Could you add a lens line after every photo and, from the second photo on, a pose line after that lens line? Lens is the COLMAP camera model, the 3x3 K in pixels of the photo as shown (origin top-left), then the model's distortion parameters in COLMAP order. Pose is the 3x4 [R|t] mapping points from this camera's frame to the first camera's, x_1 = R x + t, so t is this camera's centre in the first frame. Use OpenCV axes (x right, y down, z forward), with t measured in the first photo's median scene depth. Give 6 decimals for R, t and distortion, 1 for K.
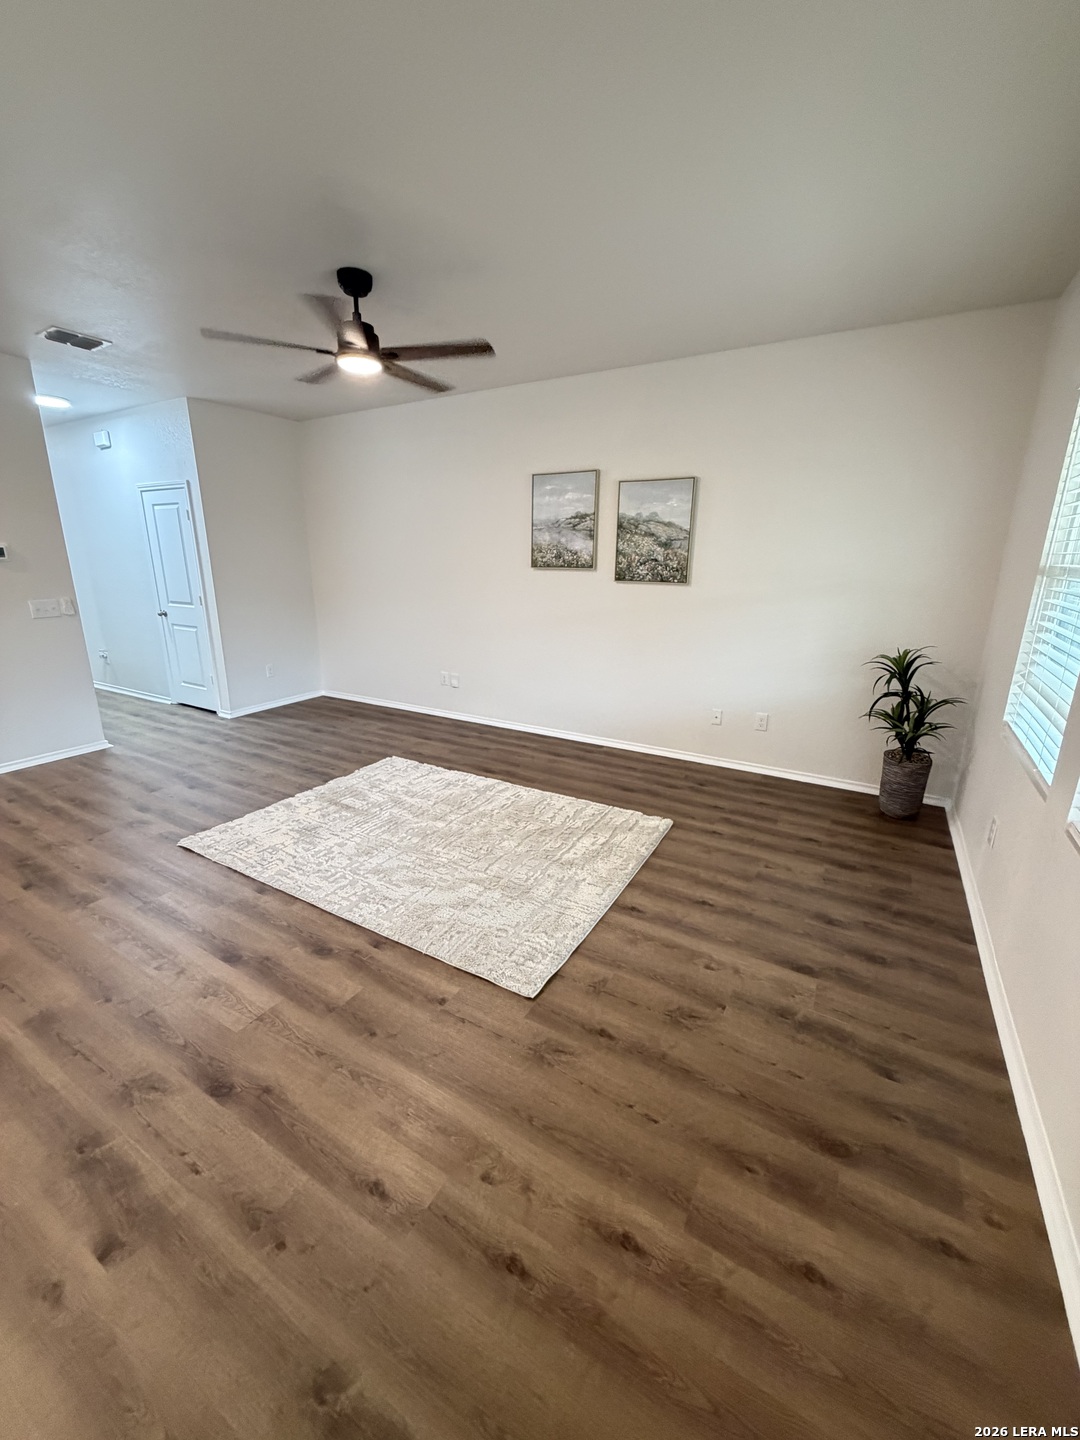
lens RADIAL K [[571.4, 0, 543.4], [0, 571.4, 722.9], [0, 0, 1]] dist [0.002108, -0.000783]
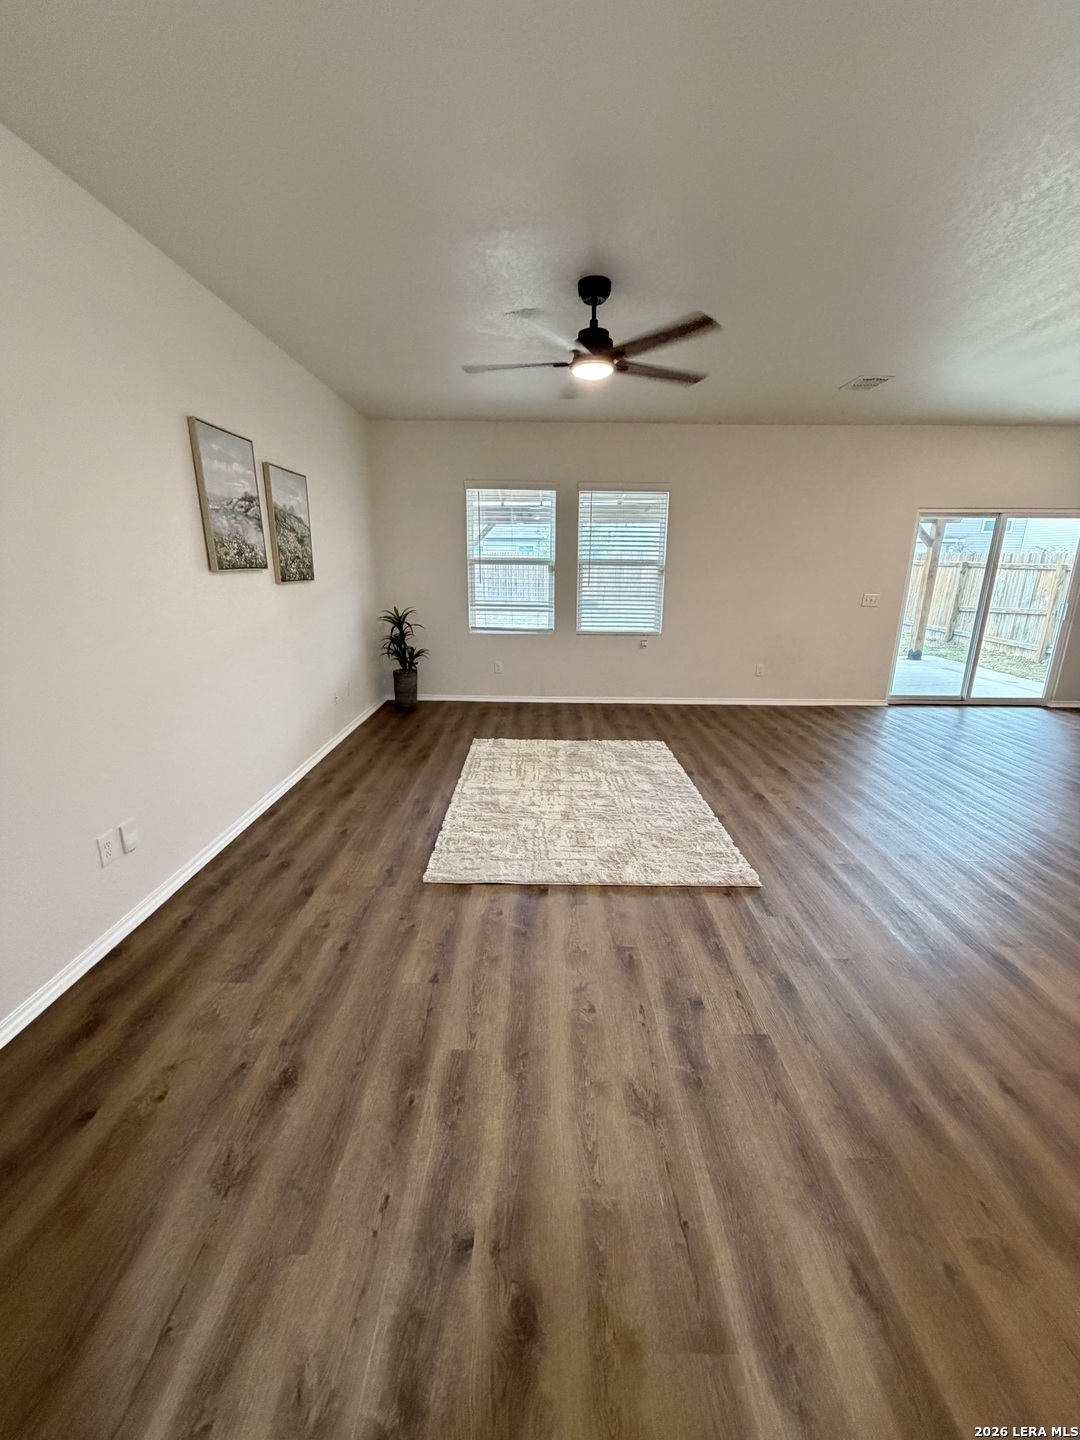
lens RADIAL K [[571.4, 0, 546.0], [0, 571.4, 713.0], [0, 0, 1]] dist [0.002108, -0.000783]
pose [[-0.499404, -0.235379, 0.833782, -0.852539], [0.233627, 0.890147, 0.391225, -0.329918], [-0.834275, 0.390173, -0.389552, 1.129222]]
